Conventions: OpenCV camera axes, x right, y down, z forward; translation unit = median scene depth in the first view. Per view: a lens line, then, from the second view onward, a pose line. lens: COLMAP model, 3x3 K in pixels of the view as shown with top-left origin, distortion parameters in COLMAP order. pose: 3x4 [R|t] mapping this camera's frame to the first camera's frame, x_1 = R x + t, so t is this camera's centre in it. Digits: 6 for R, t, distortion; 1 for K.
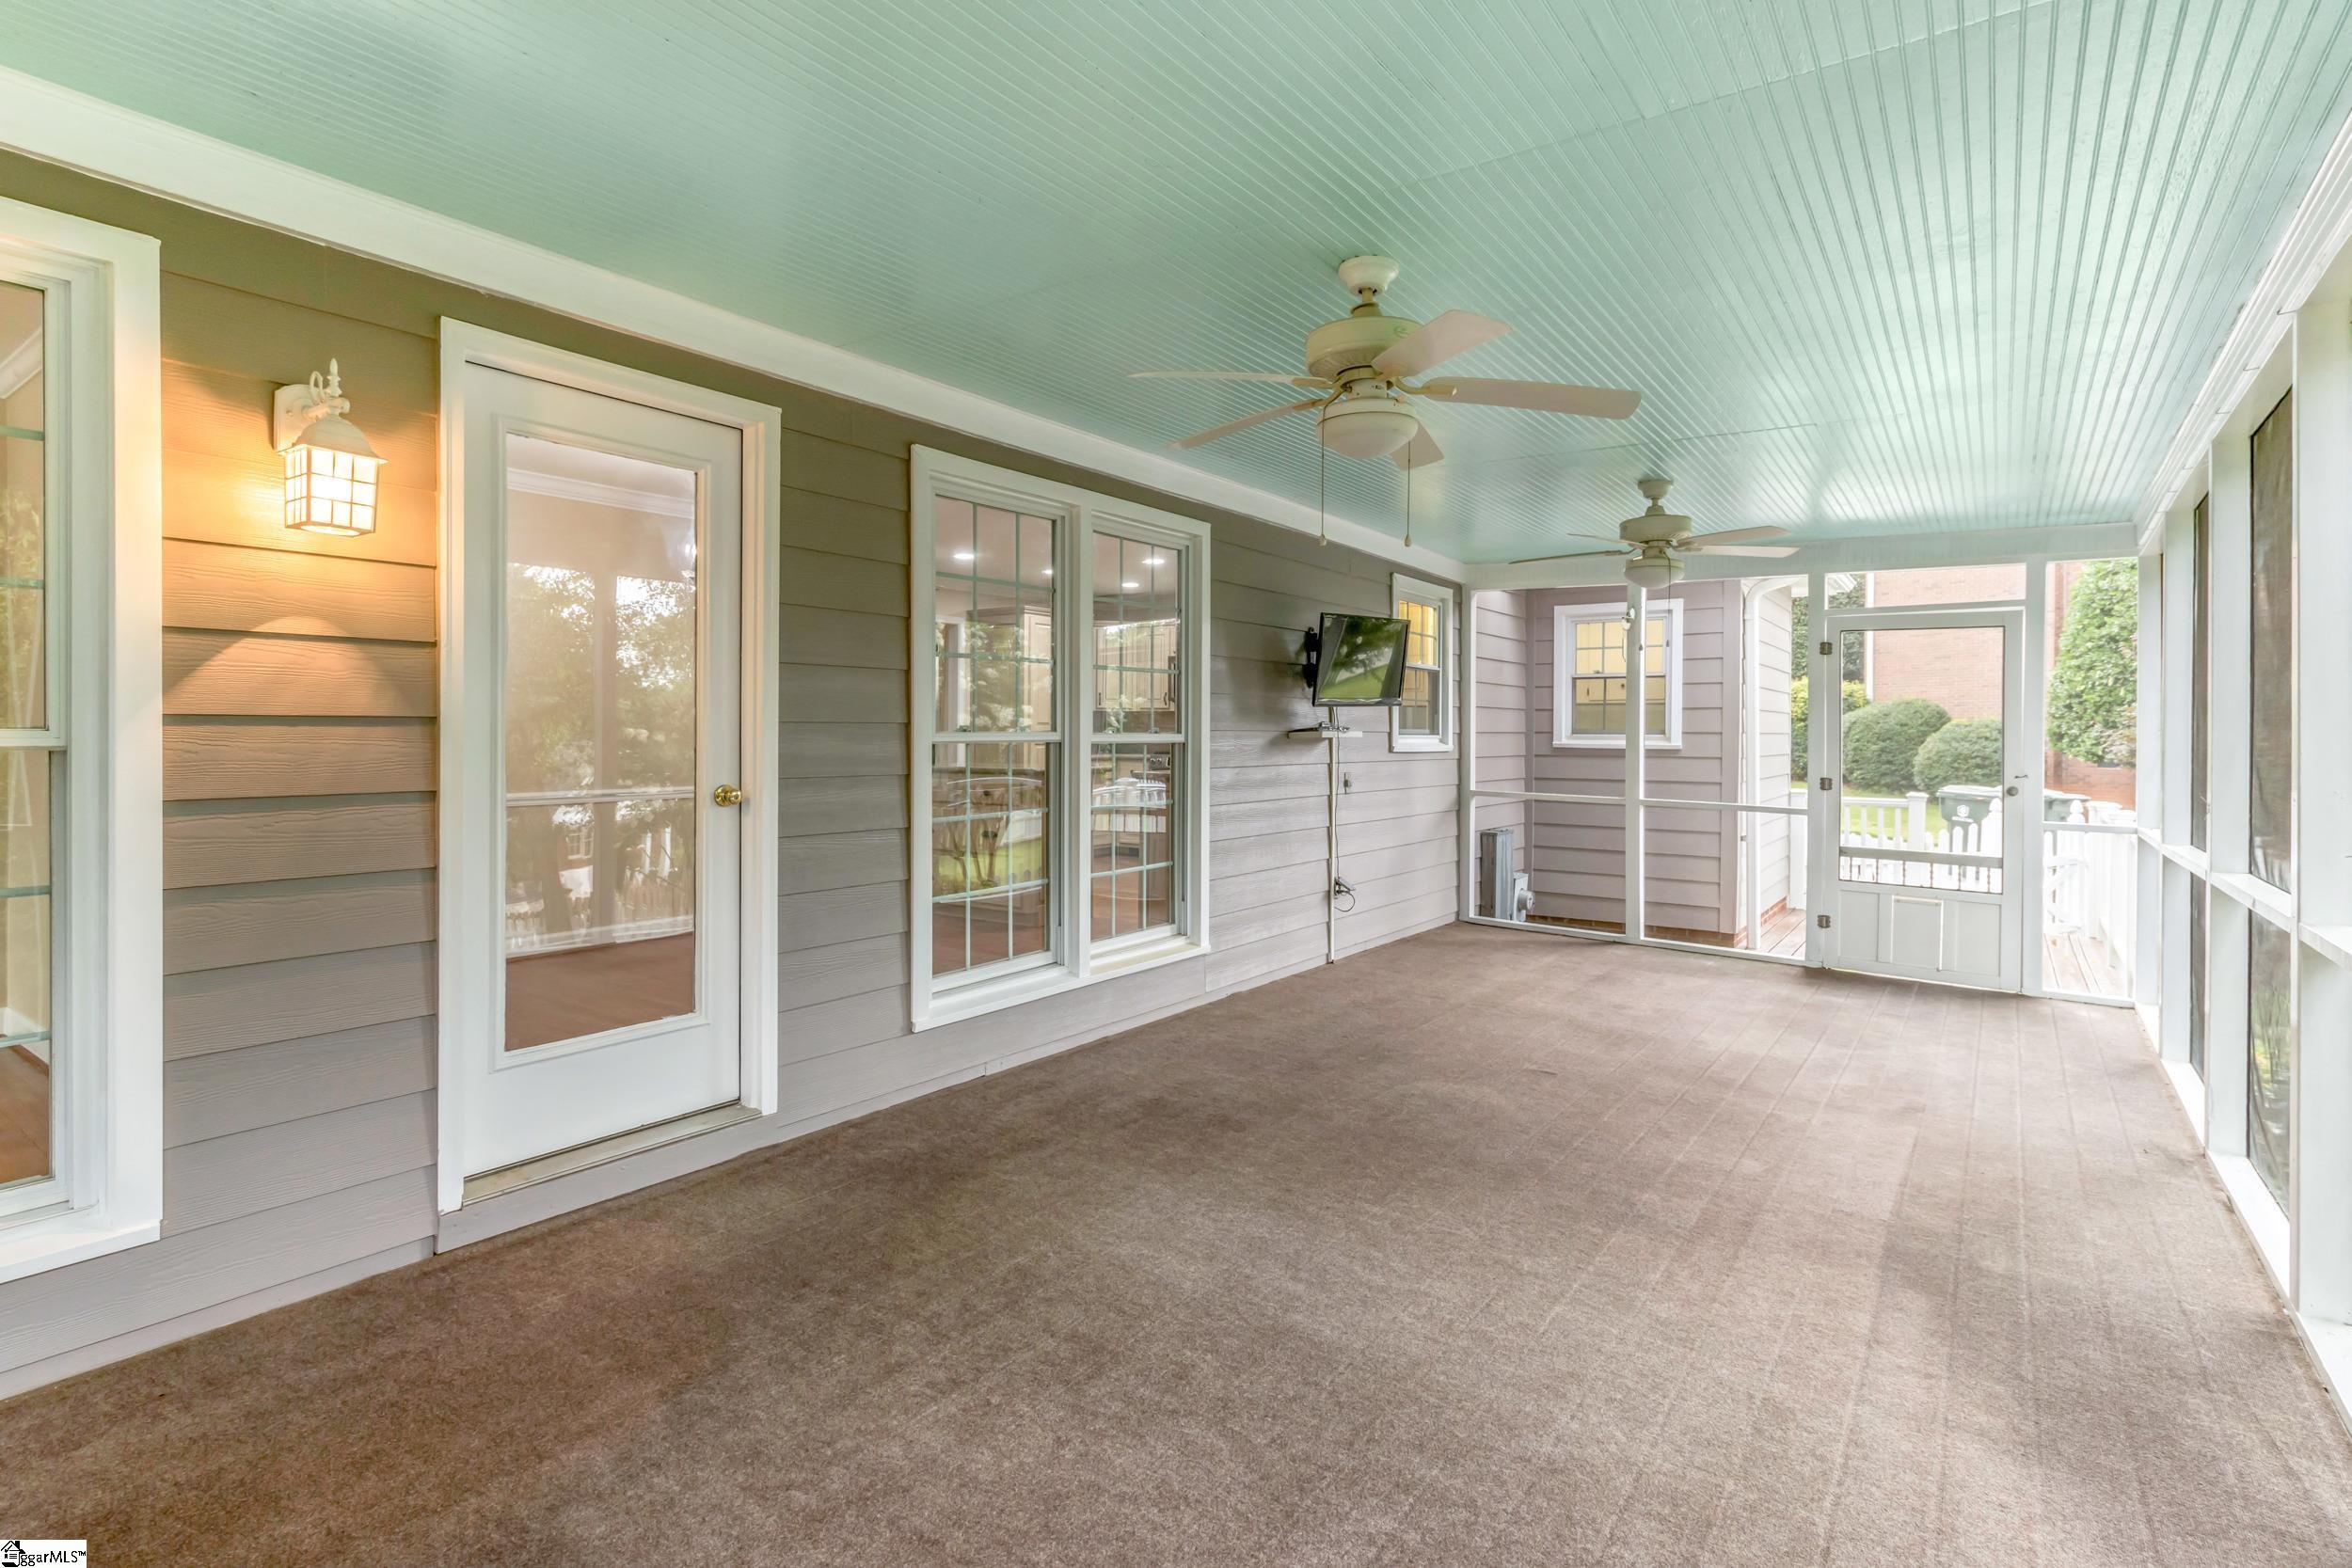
lens RADIAL K [[1109.8, 0, 1173.8], [0, 1109.8, 750.5], [0, 0, 1]] dist [0.001402, 0.000302]
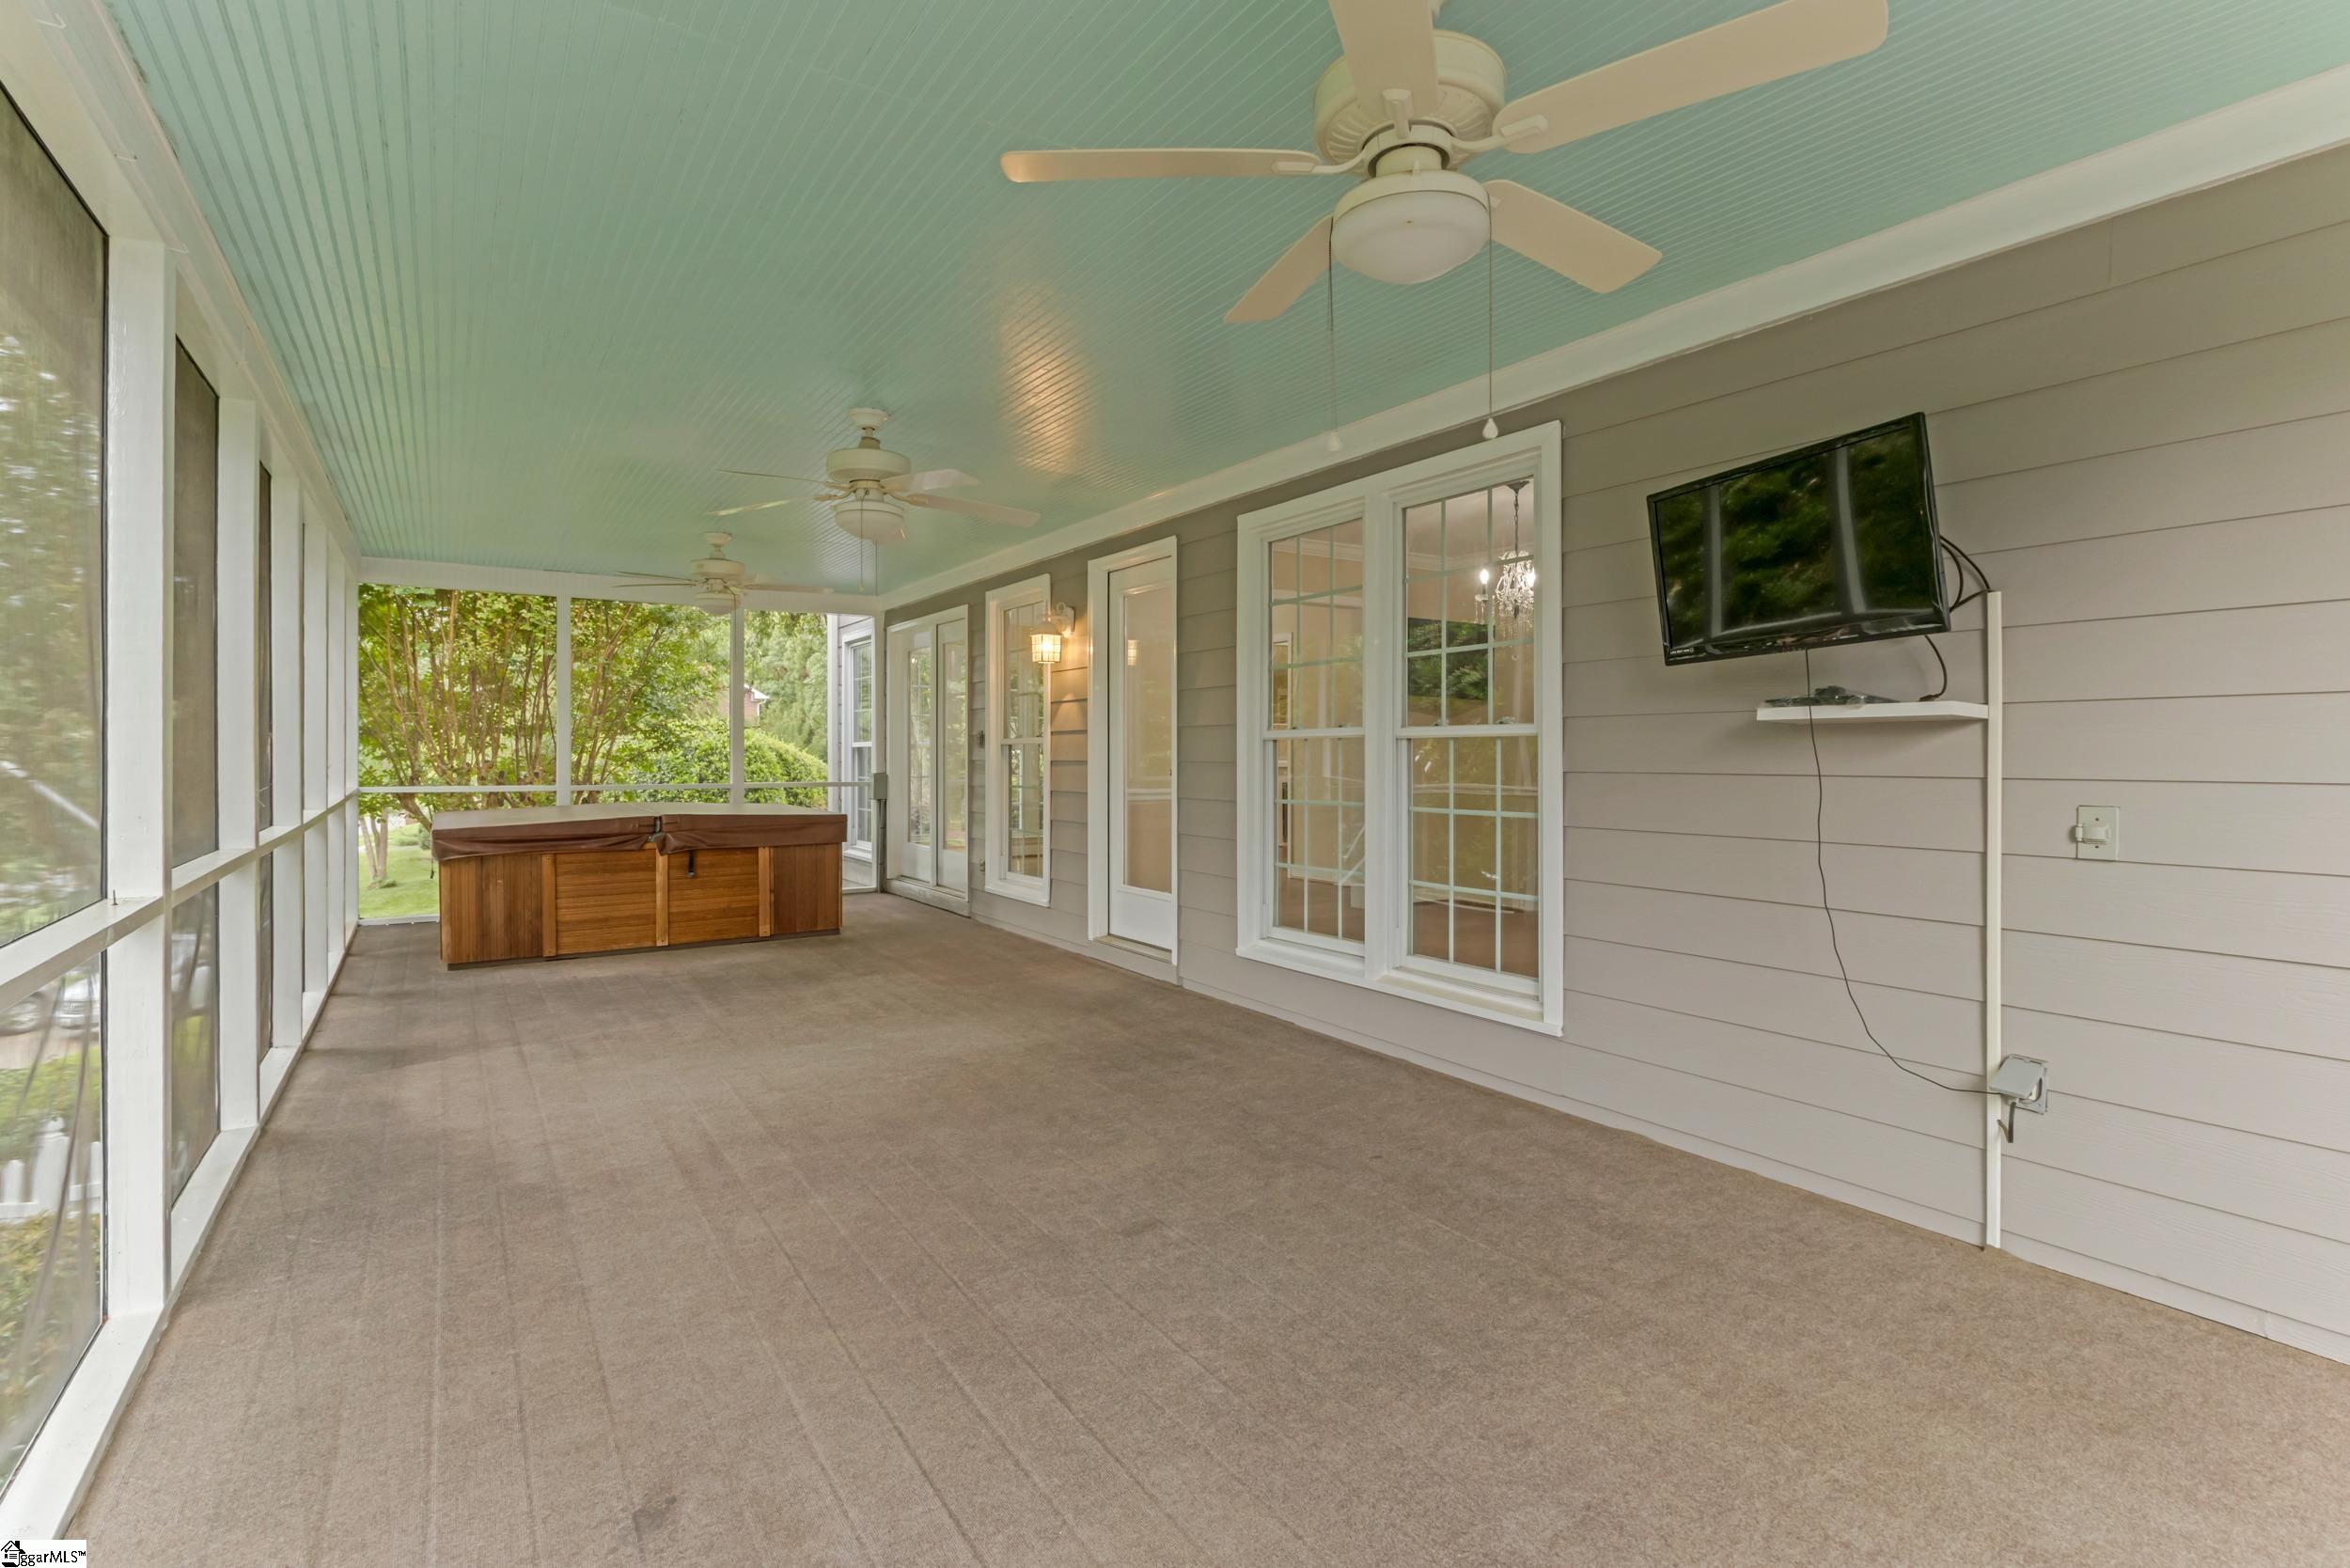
lens RADIAL K [[1109.0, 0, 1172.8], [0, 1109.0, 750.6], [0, 0, 1]] dist [0.001402, 0.000302]
pose [[-0.345547, -0.009914, -0.938349, 1.187249], [-0.016228, 0.999858, -0.004588, 0.018120], [0.938261, 0.013642, -0.345659, 1.572519]]
